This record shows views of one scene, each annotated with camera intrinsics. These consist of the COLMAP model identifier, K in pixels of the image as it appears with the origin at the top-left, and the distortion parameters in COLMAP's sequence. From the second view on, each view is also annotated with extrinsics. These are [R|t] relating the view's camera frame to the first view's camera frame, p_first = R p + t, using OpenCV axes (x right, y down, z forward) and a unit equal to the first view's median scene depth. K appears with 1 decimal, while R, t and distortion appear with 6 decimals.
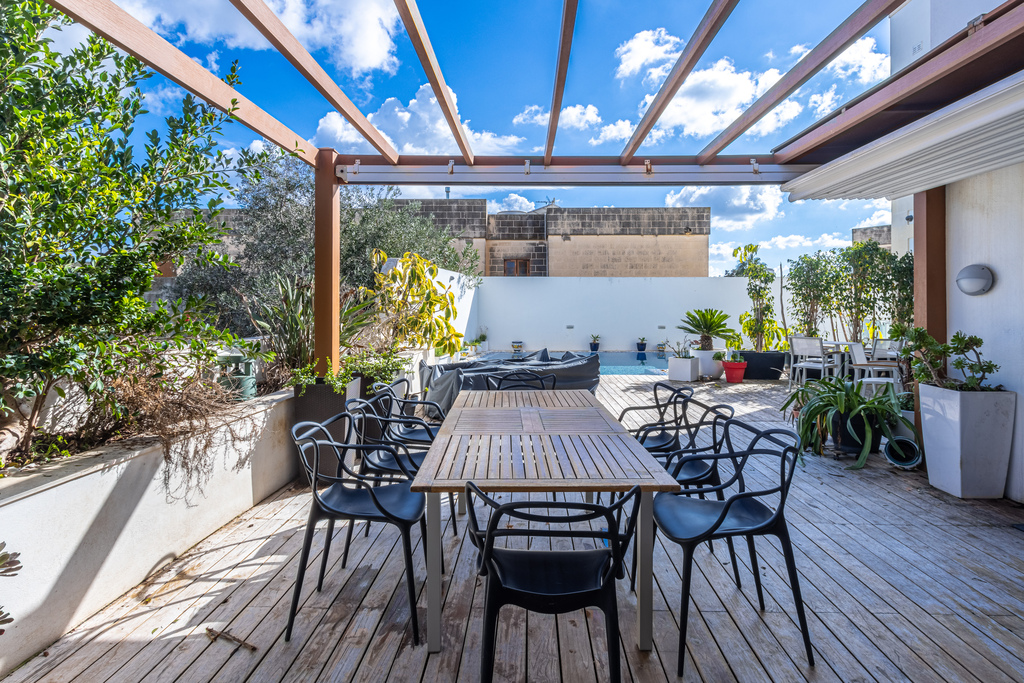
lens RADIAL K [[567.8, 0, 508.7], [0, 567.8, 305.1], [0, 0, 1]] dist [0.004086, 0.000814]
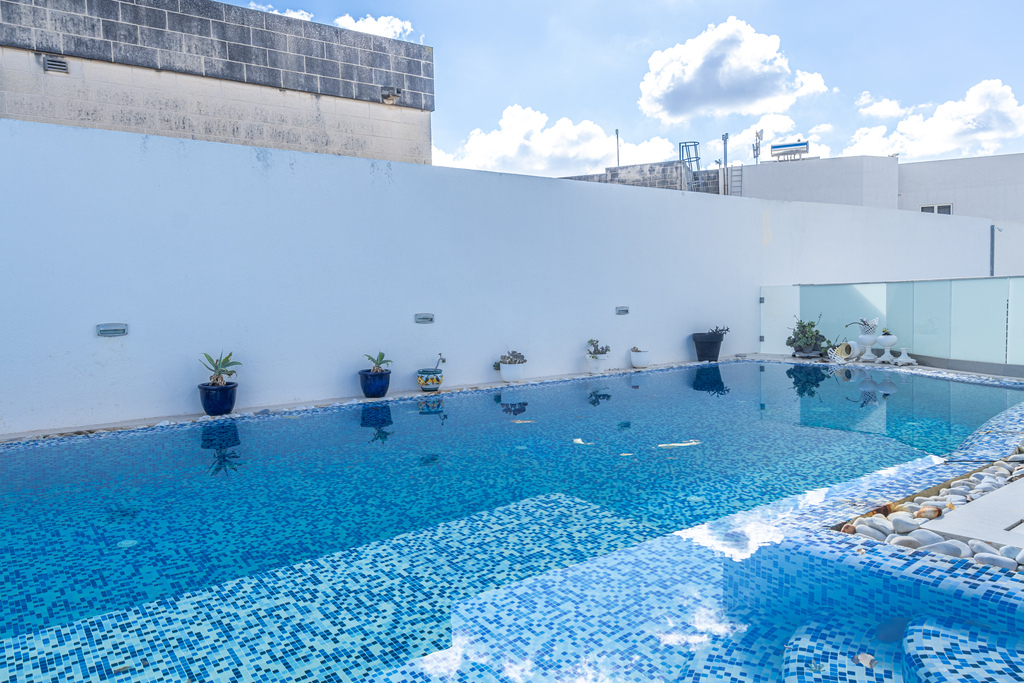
lens RADIAL K [[737.1, 0, 507.6], [0, 737.1, 341.5], [0, 0, 1]] dist [0.000385, -0.000246]
pose [[0.776188, -0.052884, 0.628279, 0.030971], [0.025528, 0.998295, 0.052491, 0.025086], [-0.629984, -0.024704, 0.776215, 0.514747]]
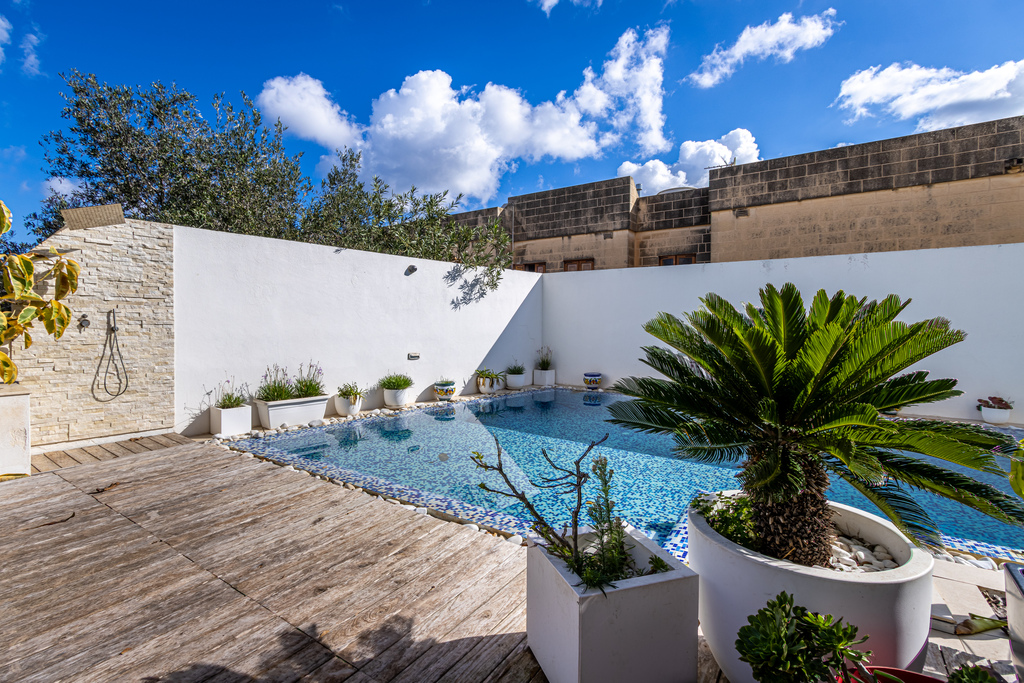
lens RADIAL K [[473.1, 0, 490.8], [0, 473.1, 331.5], [0, 0, 1]] dist [-0.000311, -0.001199]
pose [[0.832563, 0.011517, -0.553811, 0.165641], [-0.002122, 0.999843, 0.017602, 0.006814], [0.553927, -0.013480, 0.832456, 0.405945]]
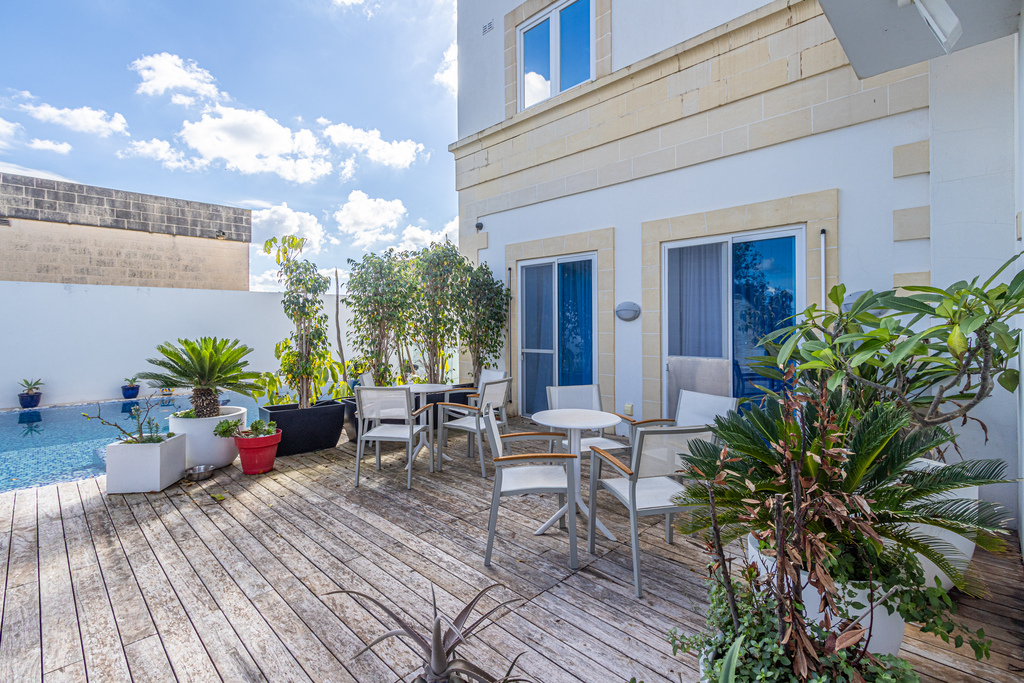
lens RADIAL K [[473.1, 0, 513.4], [0, 473.1, 321.5], [0, 0, 1]] dist [-0.000311, -0.001199]
pose [[0.684187, -0.000364, 0.729307, 0.110318], [0.005623, 0.999973, -0.004776, -0.002405], [-0.729285, 0.007368, 0.684170, 0.240305]]
